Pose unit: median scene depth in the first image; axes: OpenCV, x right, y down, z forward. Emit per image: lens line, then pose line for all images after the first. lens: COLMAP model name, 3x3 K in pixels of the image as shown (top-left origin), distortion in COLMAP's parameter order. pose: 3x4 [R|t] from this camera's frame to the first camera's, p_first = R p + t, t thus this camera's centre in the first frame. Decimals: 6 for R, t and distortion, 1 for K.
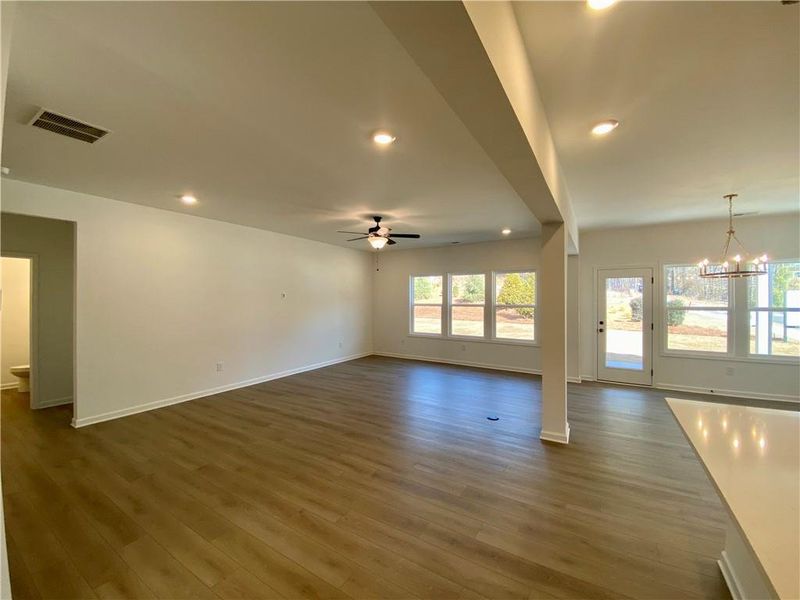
lens RADIAL K [[324.6, 0, 400.5], [0, 324.6, 297.2], [0, 0, 1]] dist [0.011238, -0.013836]
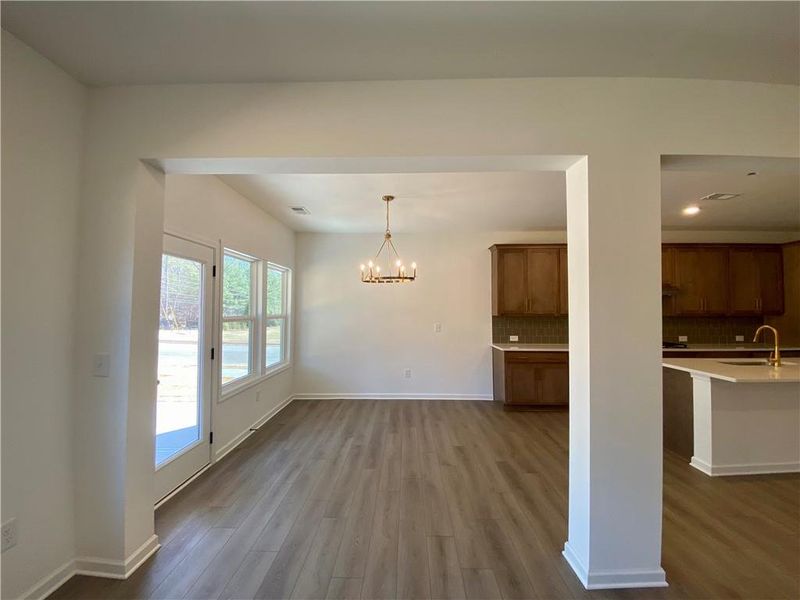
lens RADIAL K [[324.6, 0, 398.8], [0, 324.6, 299.2], [0, 0, 1]] dist [0.011238, -0.013836]
pose [[-0.508527, 0.024456, 0.860699, 0.195269], [-0.005363, 0.999487, -0.031568, 0.018228], [-0.861029, -0.020669, -0.508135, 1.452282]]
